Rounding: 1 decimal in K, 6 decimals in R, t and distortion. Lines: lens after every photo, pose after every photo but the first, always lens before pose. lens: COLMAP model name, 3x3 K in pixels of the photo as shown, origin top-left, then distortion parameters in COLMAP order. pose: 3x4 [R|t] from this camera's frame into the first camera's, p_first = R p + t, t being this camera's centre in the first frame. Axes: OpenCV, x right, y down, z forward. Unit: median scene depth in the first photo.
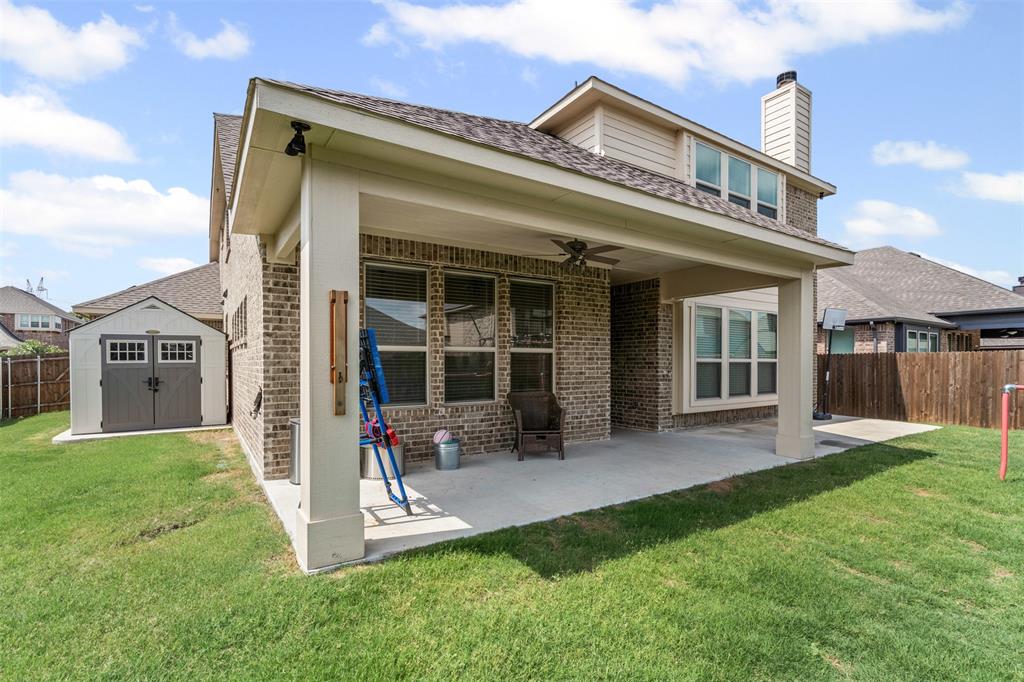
lens RADIAL K [[467.7, 0, 515.7], [0, 467.7, 359.0], [0, 0, 1]] dist [0.003061, 0.001100]
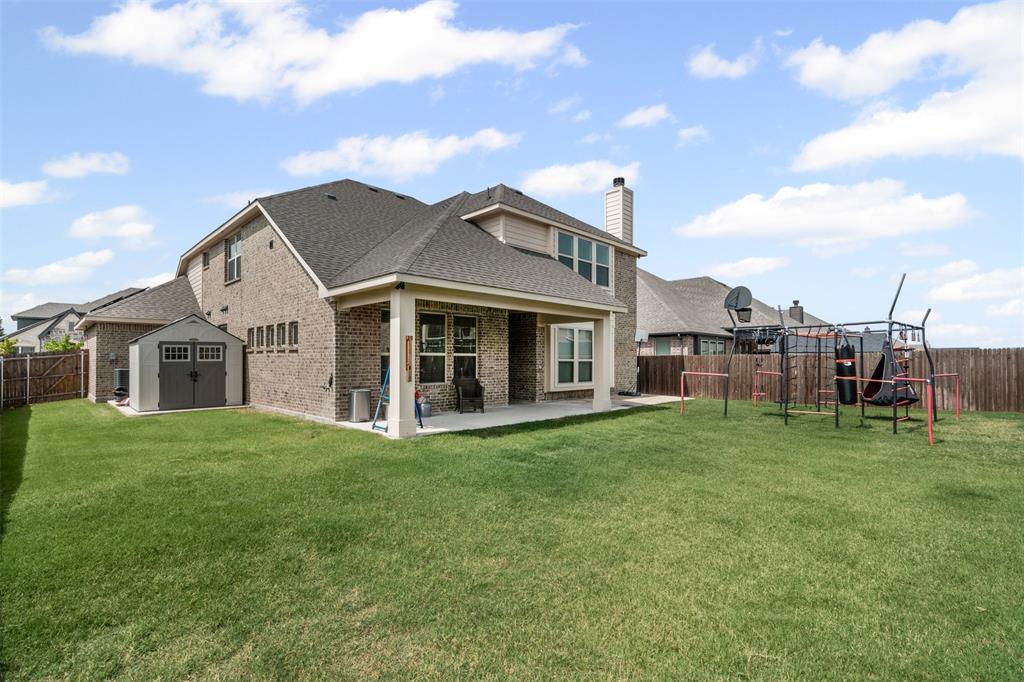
lens RADIAL K [[467.7, 0, 512.0], [0, 467.7, 348.9], [0, 0, 1]] dist [0.003061, 0.001100]
pose [[0.979369, 0.006844, 0.201965, -0.117861], [-0.003537, 0.999854, -0.016732, -0.009007], [-0.202050, 0.015673, 0.979250, -0.613232]]
